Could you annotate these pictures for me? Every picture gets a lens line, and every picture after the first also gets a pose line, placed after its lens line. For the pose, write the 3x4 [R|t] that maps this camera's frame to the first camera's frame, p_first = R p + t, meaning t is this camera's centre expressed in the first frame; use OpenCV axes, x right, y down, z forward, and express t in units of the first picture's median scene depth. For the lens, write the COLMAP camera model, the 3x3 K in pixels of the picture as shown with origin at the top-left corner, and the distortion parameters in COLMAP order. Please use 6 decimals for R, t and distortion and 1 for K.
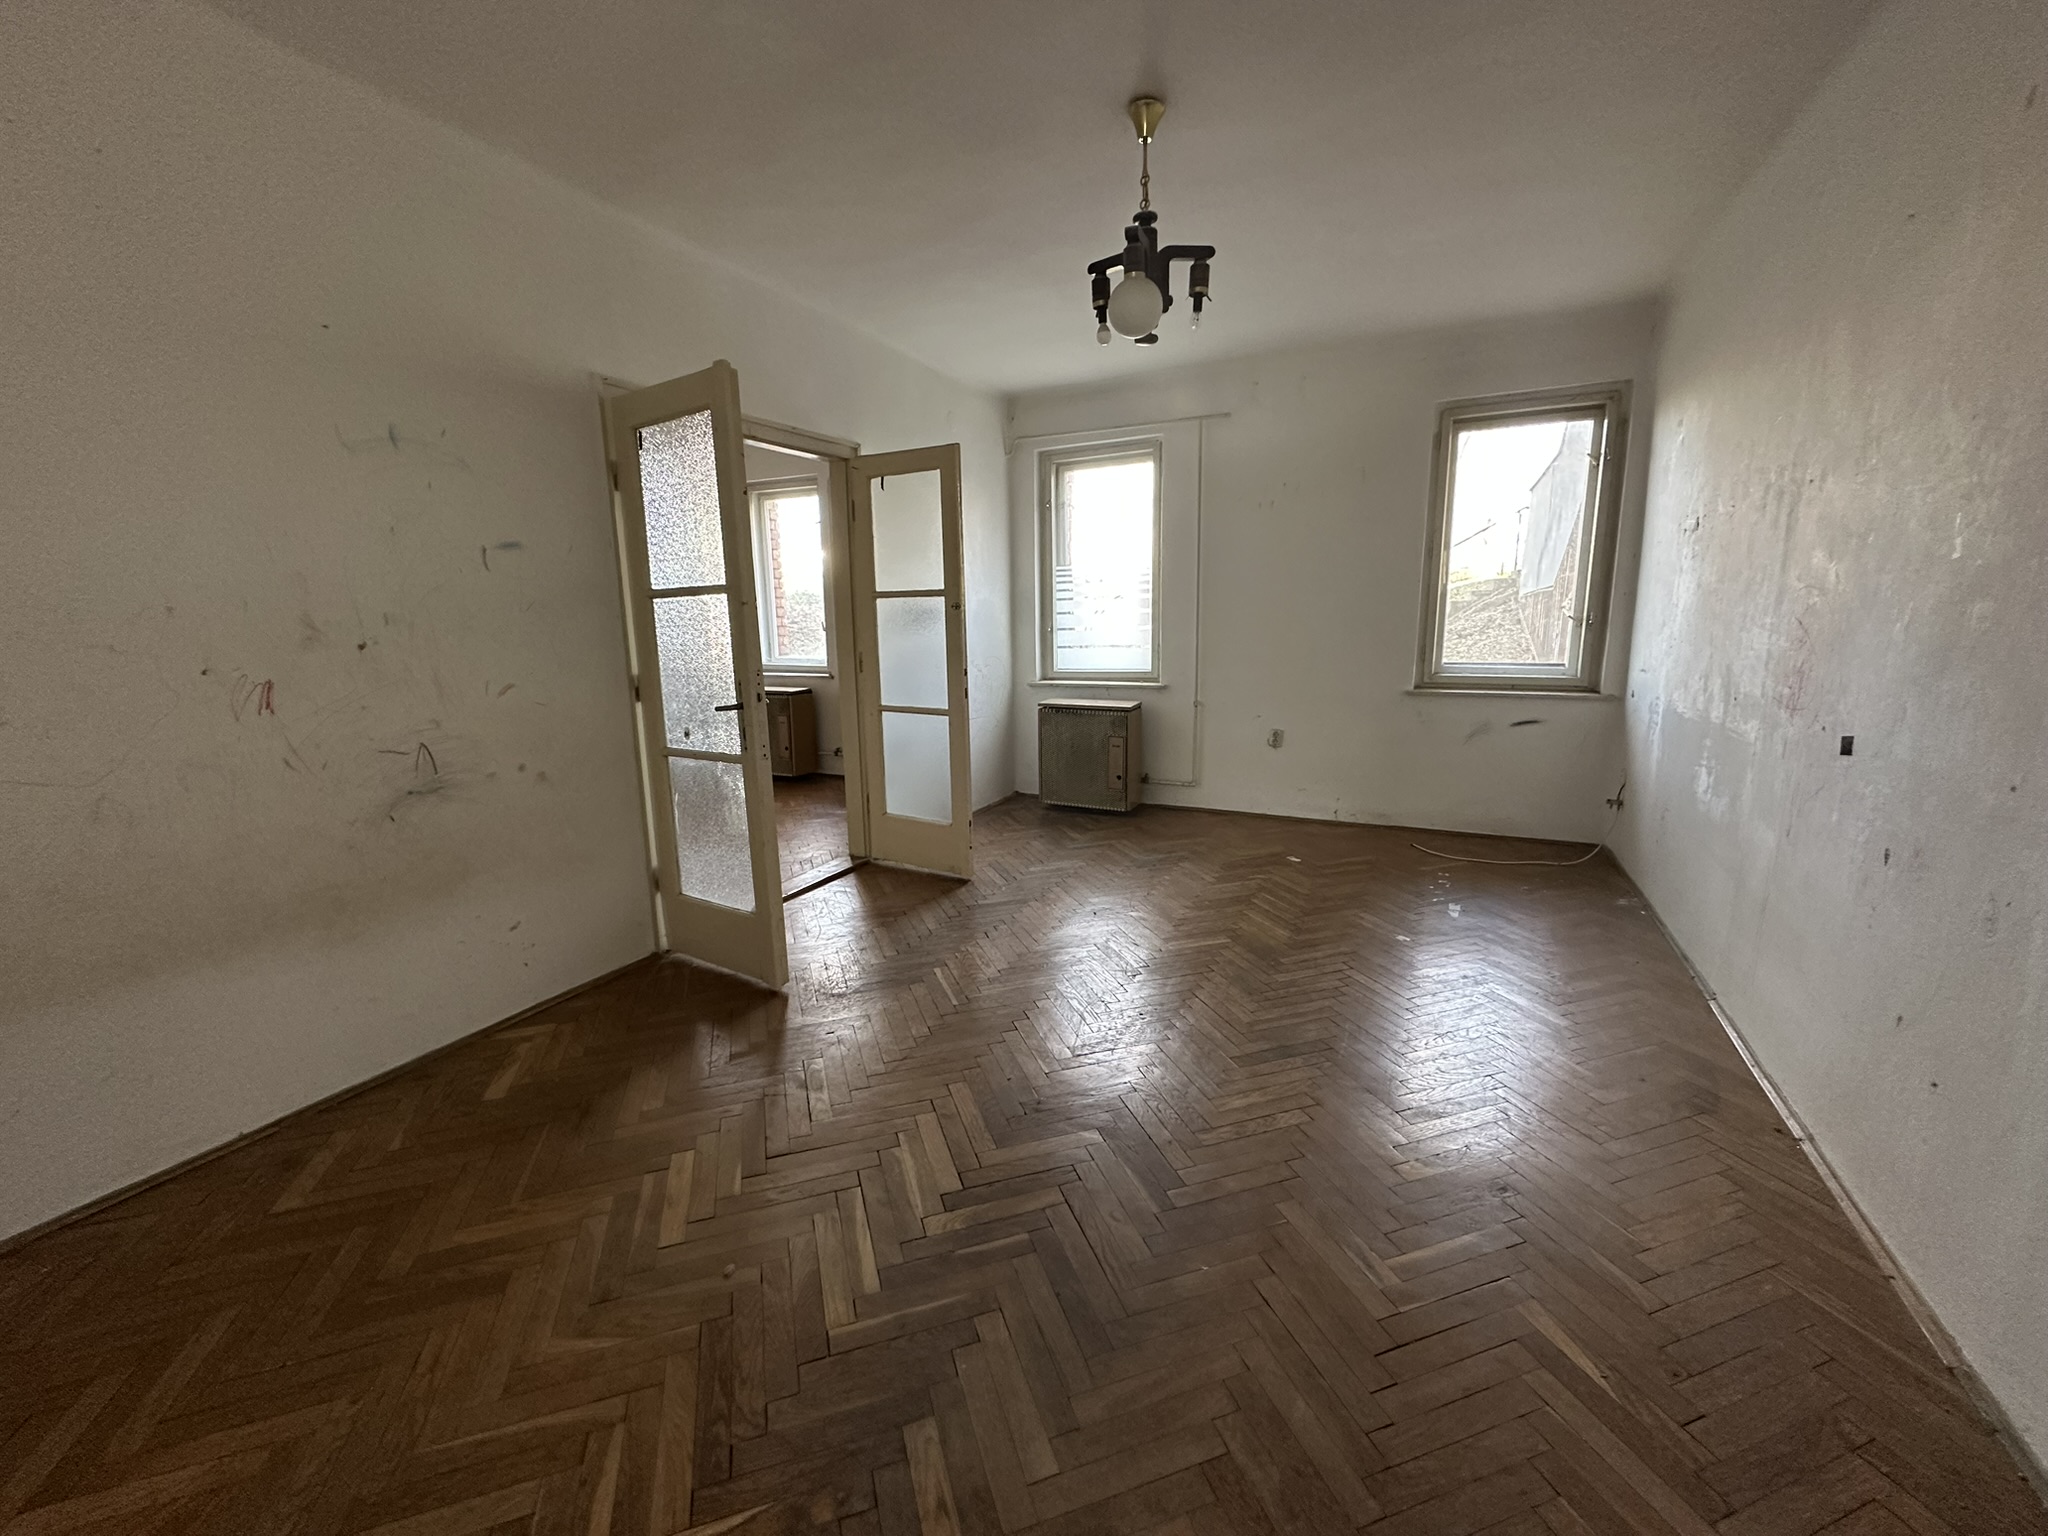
lens RADIAL K [[820.5, 0, 1024.0], [0, 820.5, 768.0], [0, 0, 1]] dist [-0.000064, -0.000001]
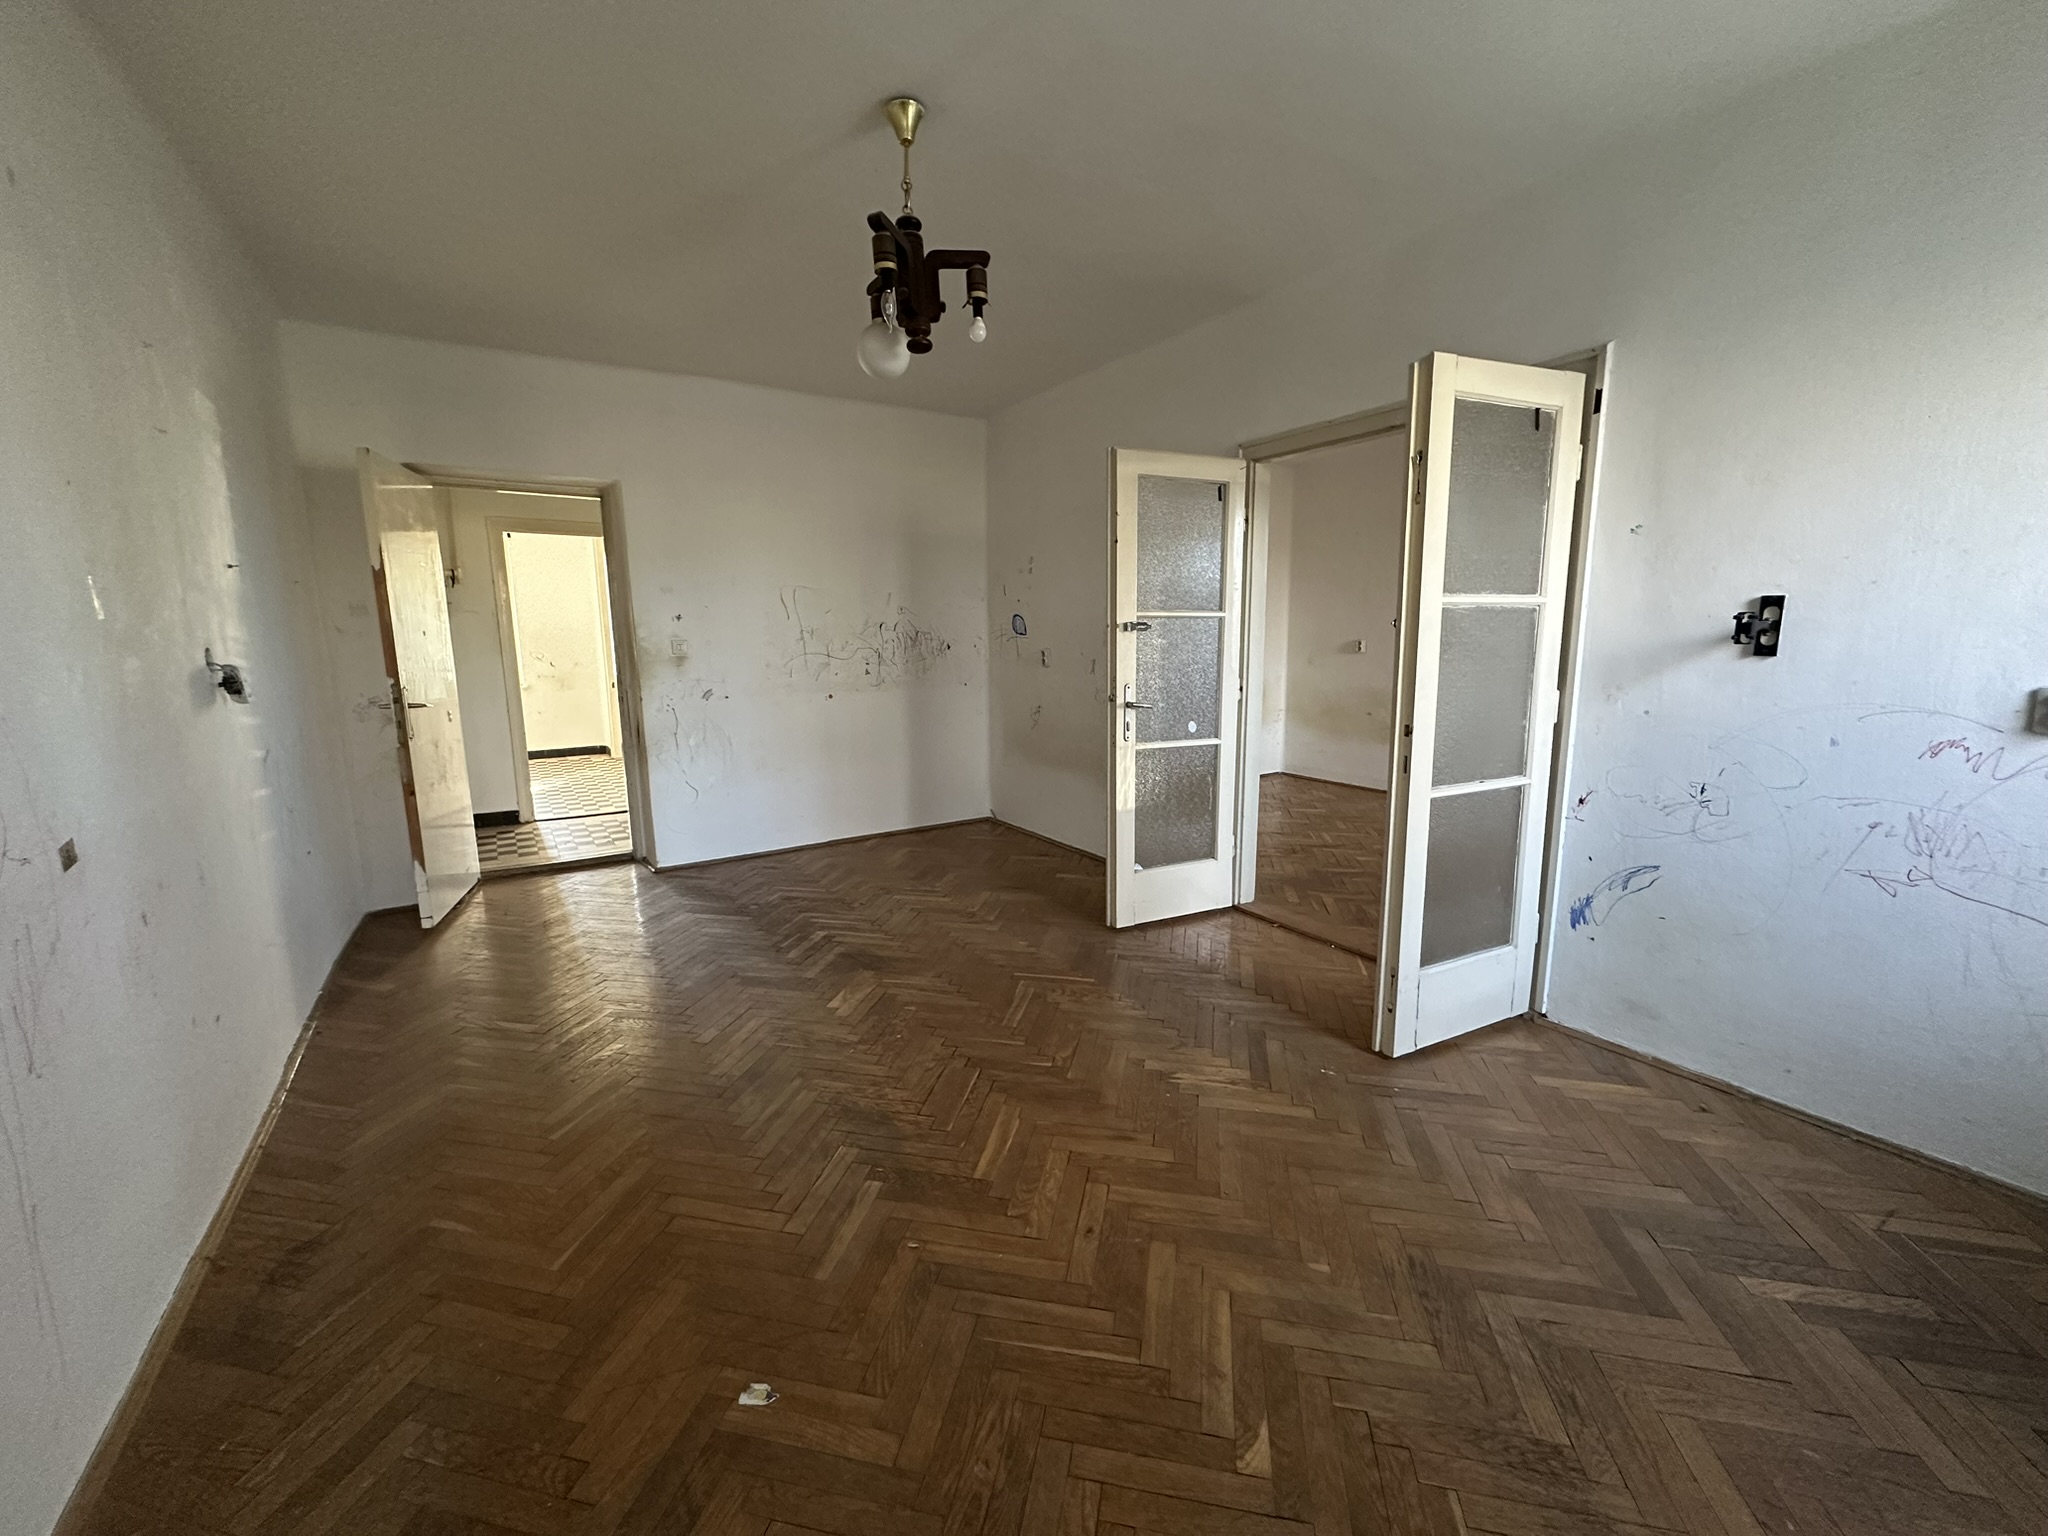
lens RADIAL K [[820.5, 0, 1024.0], [0, 820.5, 768.0], [0, 0, 1]] dist [-0.000064, -0.000001]
pose [[-0.515977, 0.163470, -0.840860, 0.976640], [-0.138710, 0.952722, 0.270333, -0.354153], [0.845297, 0.256122, -0.468908, 1.723396]]
